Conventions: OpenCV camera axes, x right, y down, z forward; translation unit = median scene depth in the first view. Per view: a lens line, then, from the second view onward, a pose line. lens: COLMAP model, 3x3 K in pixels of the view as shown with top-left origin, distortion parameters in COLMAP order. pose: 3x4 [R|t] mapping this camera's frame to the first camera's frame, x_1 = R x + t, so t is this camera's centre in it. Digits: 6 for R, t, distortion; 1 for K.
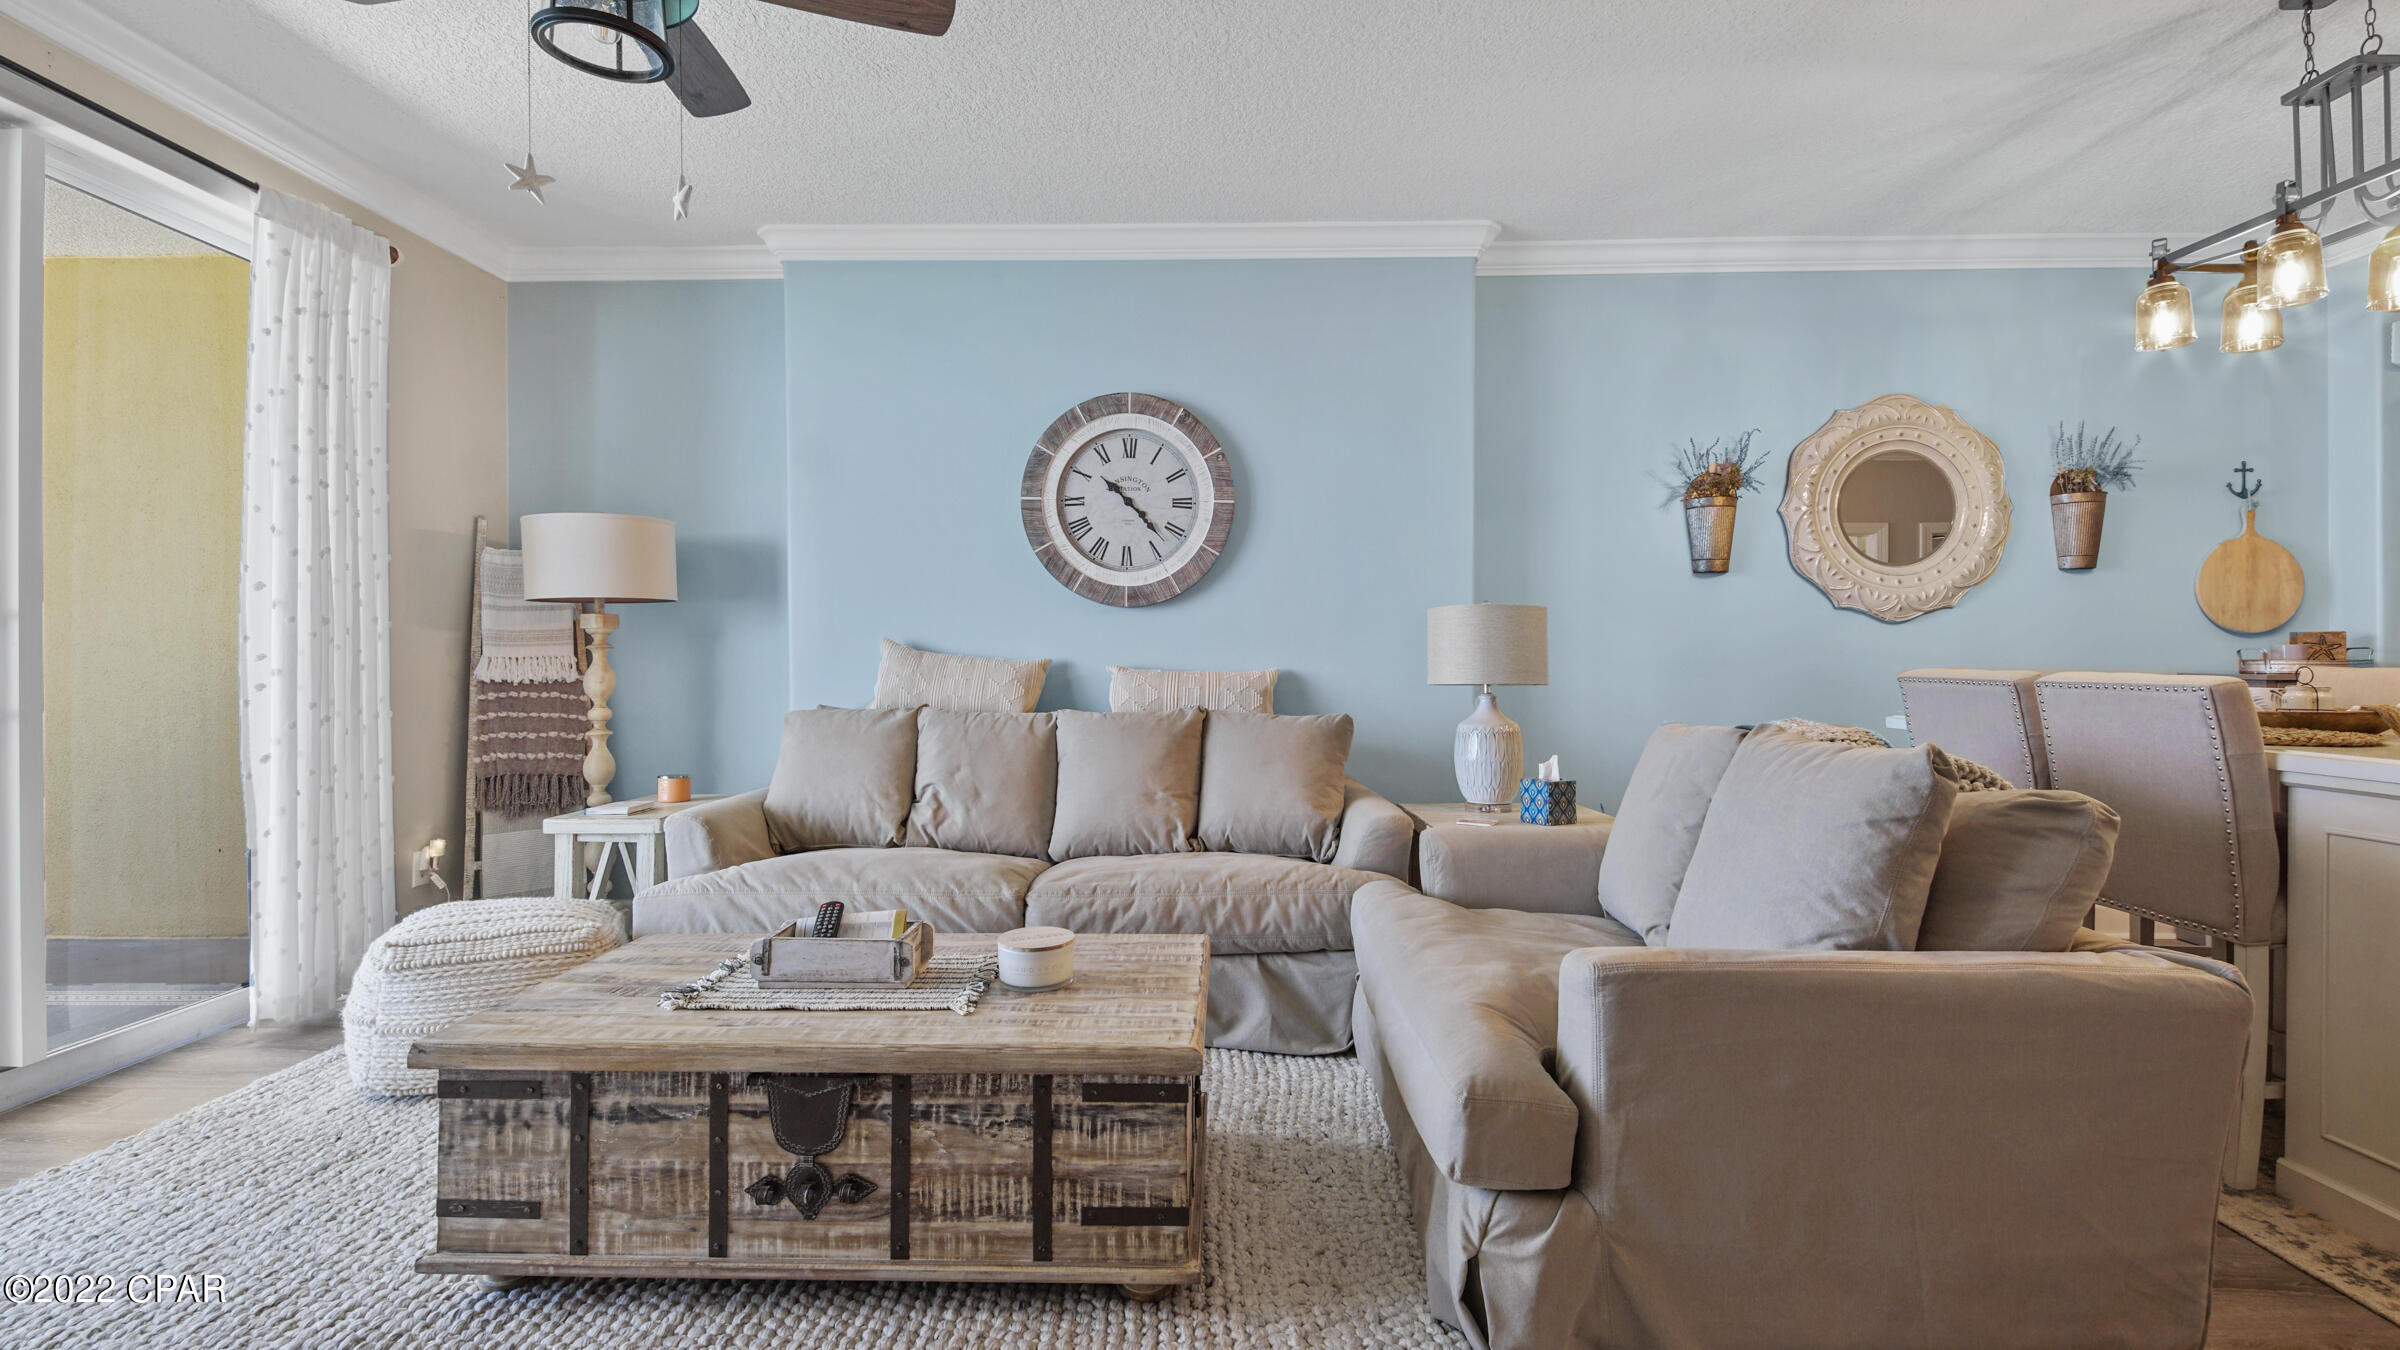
lens RADIAL K [[1055.7, 0, 1207.0], [0, 1055.7, 662.3], [0, 0, 1]] dist [0.022632, -0.013890]
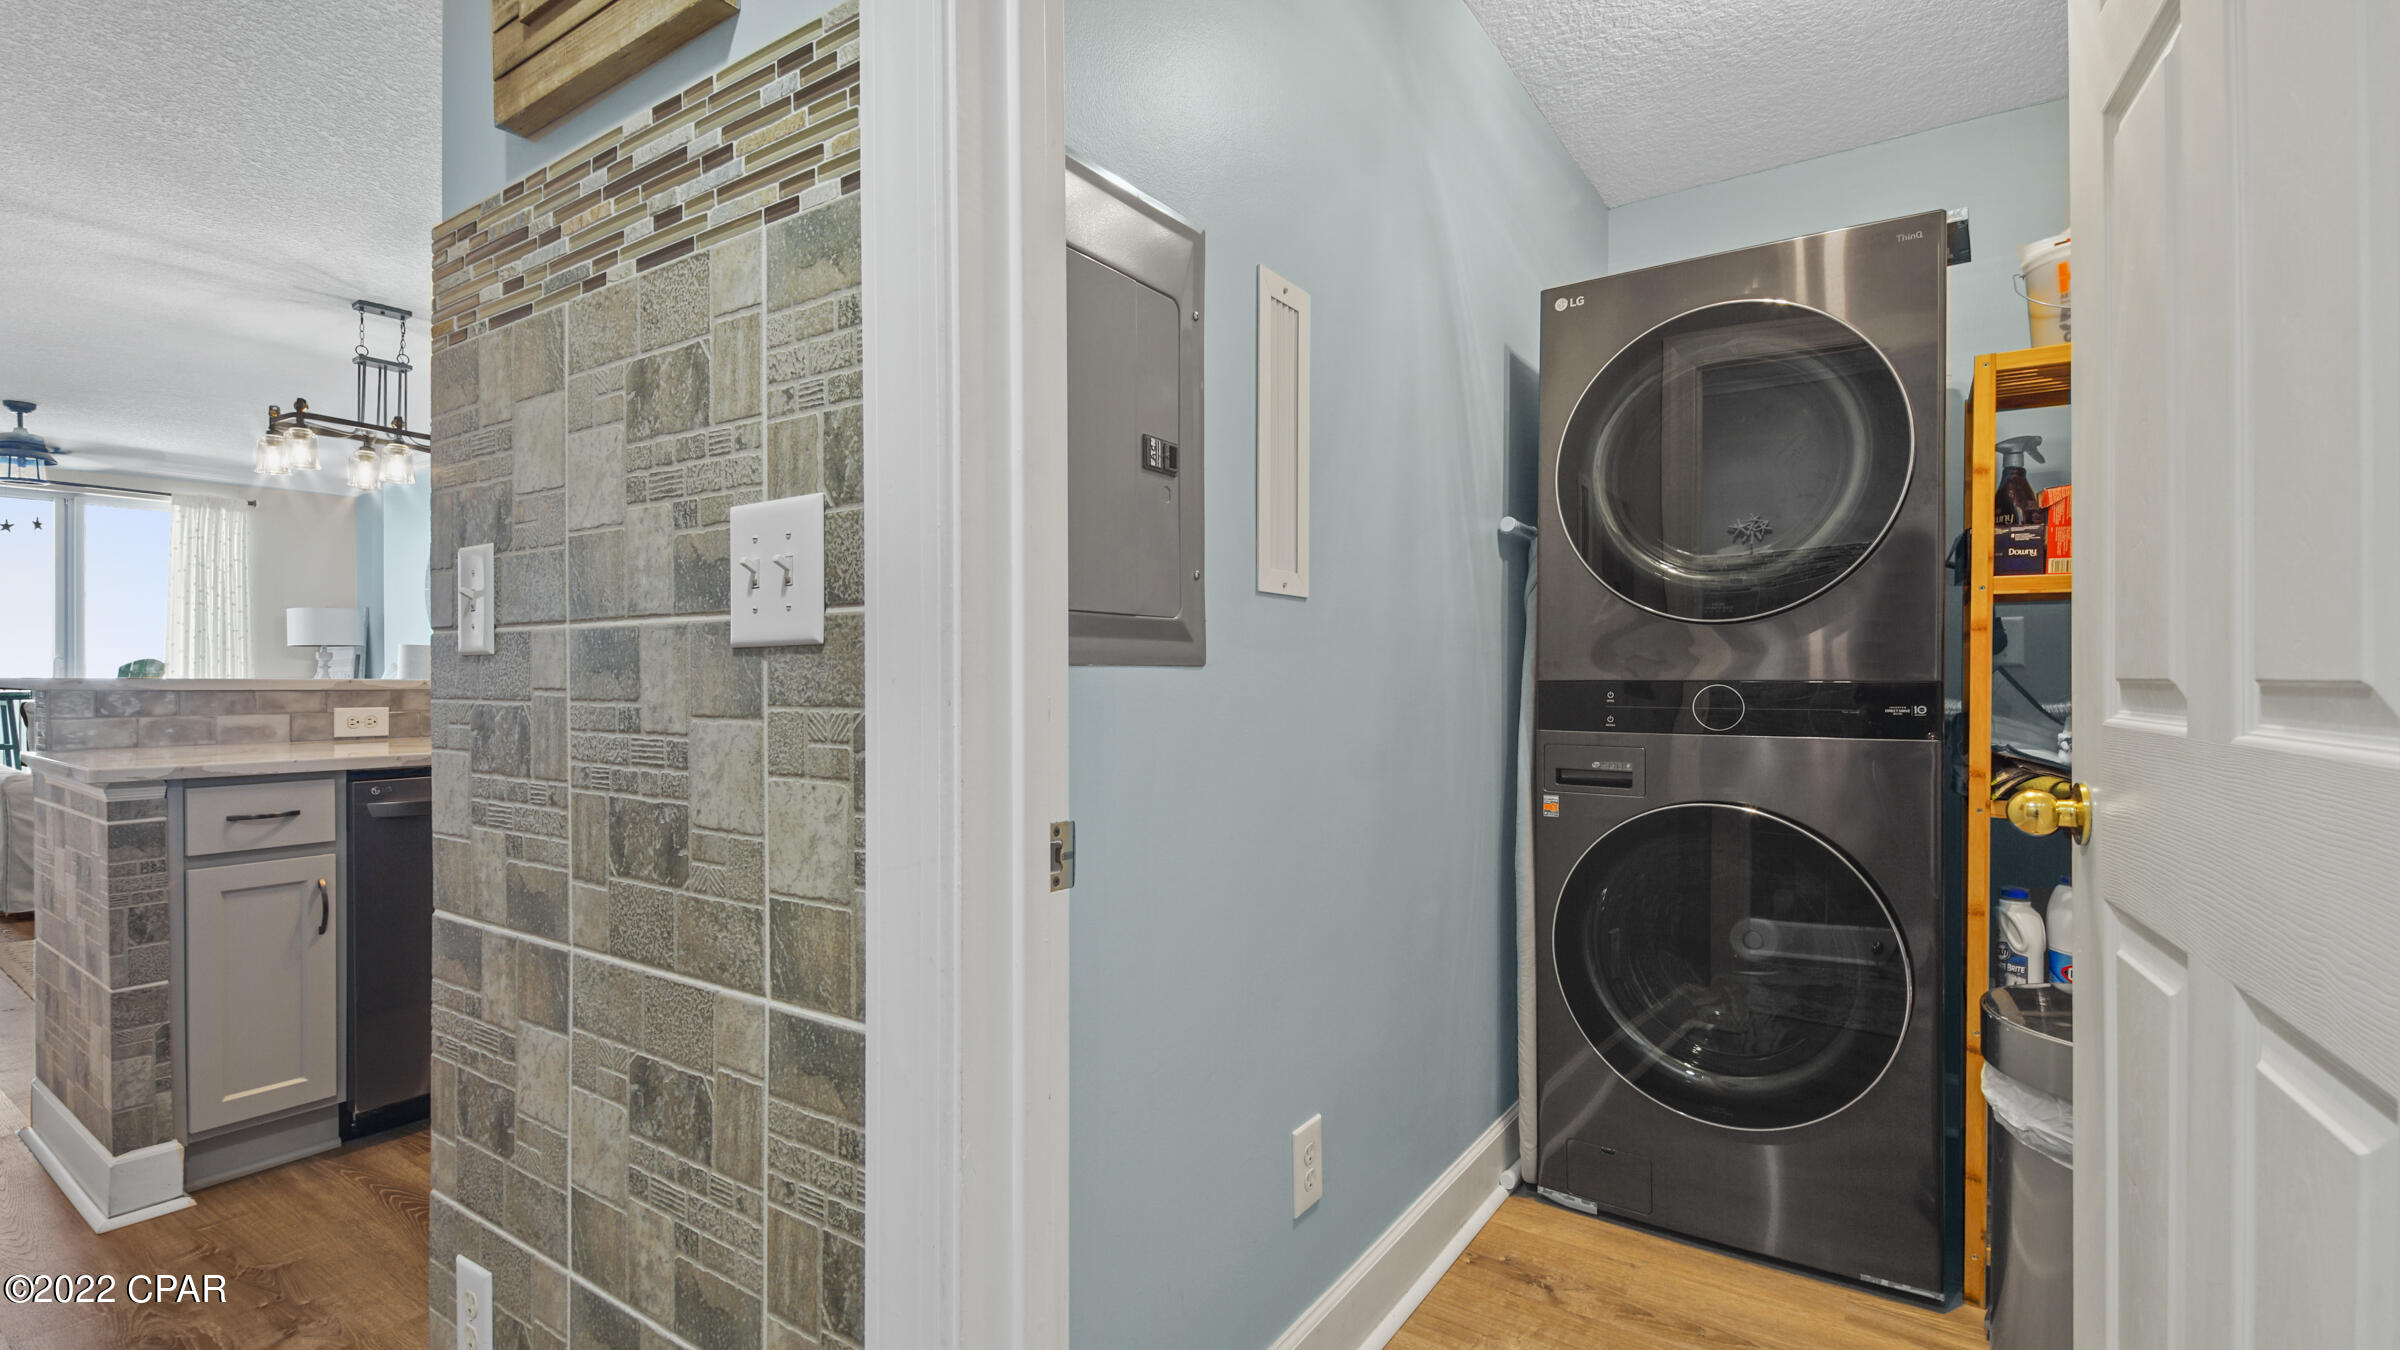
lens RADIAL K [[1095.6, 0, 1201.3], [0, 1095.6, 671.1], [0, 0, 1]] dist [-0.013861, -0.001045]
pose [[0.835925, 0.001277, -0.548842, 2.033865], [-0.001377, 0.999999, 0.000230, -0.008636], [0.548841, 0.000564, 0.835926, 0.120700]]
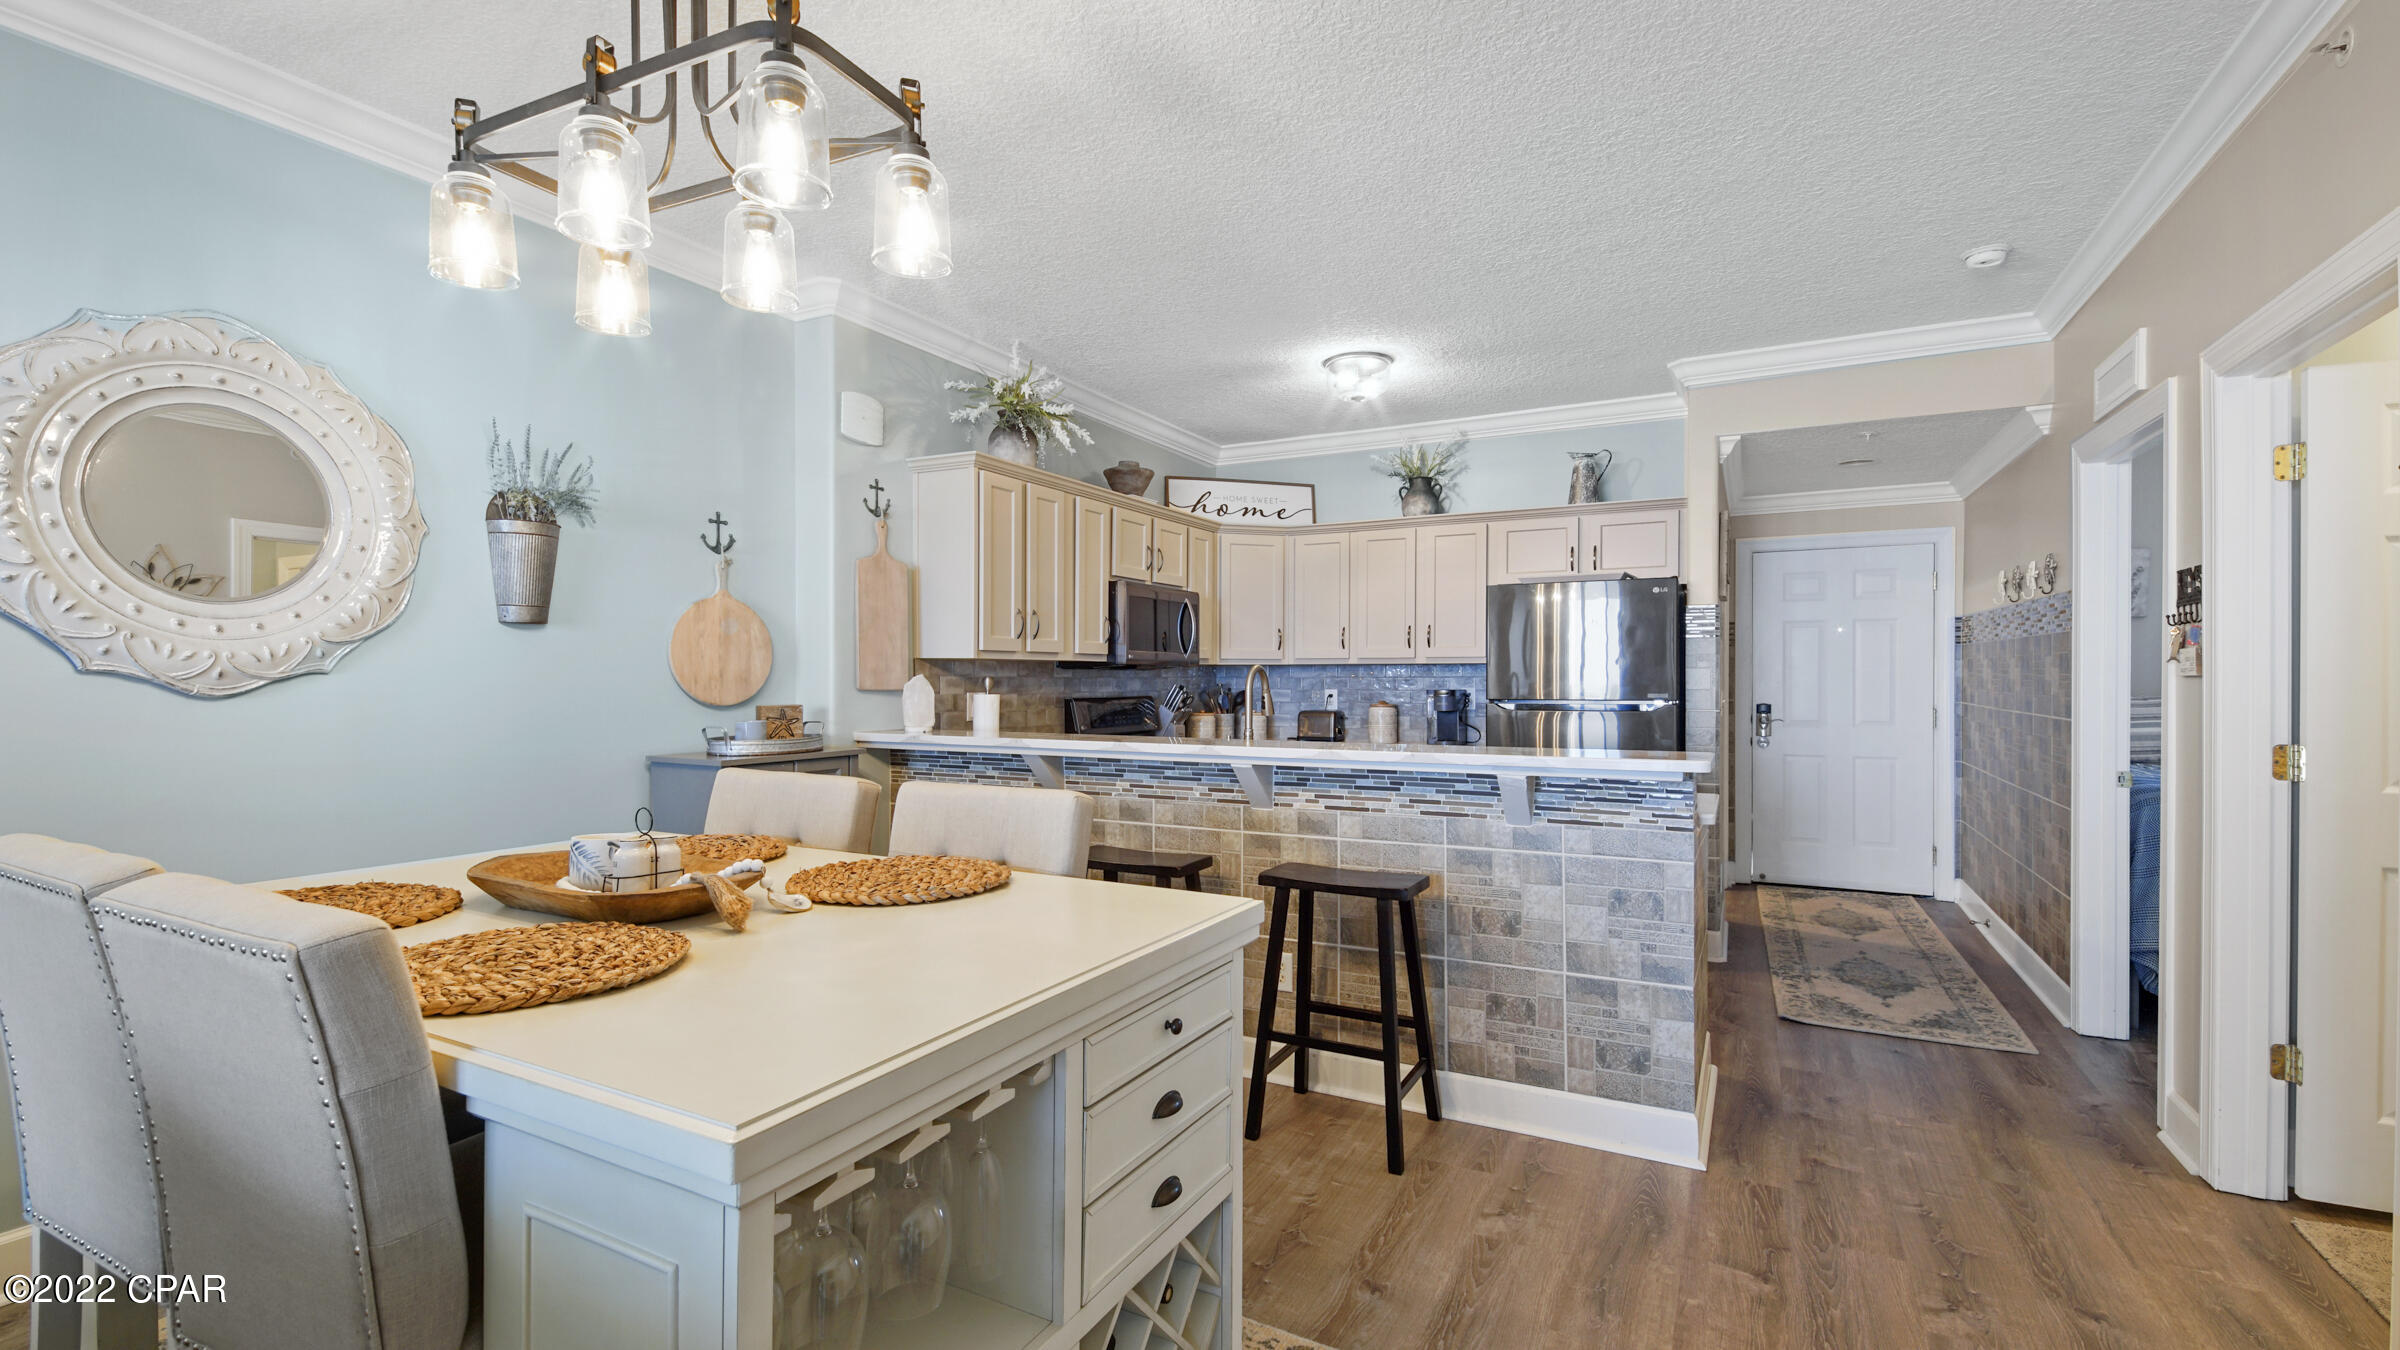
lens RADIAL K [[1055.7, 0, 1198.7], [0, 1055.7, 689.8], [0, 0, 1]] dist [0.022632, -0.013890]
pose [[0.457525, -0.003661, 0.889189, 0.379941], [-0.001868, 0.999985, 0.005078, -0.046670], [-0.889195, -0.003984, 0.457512, 0.246103]]
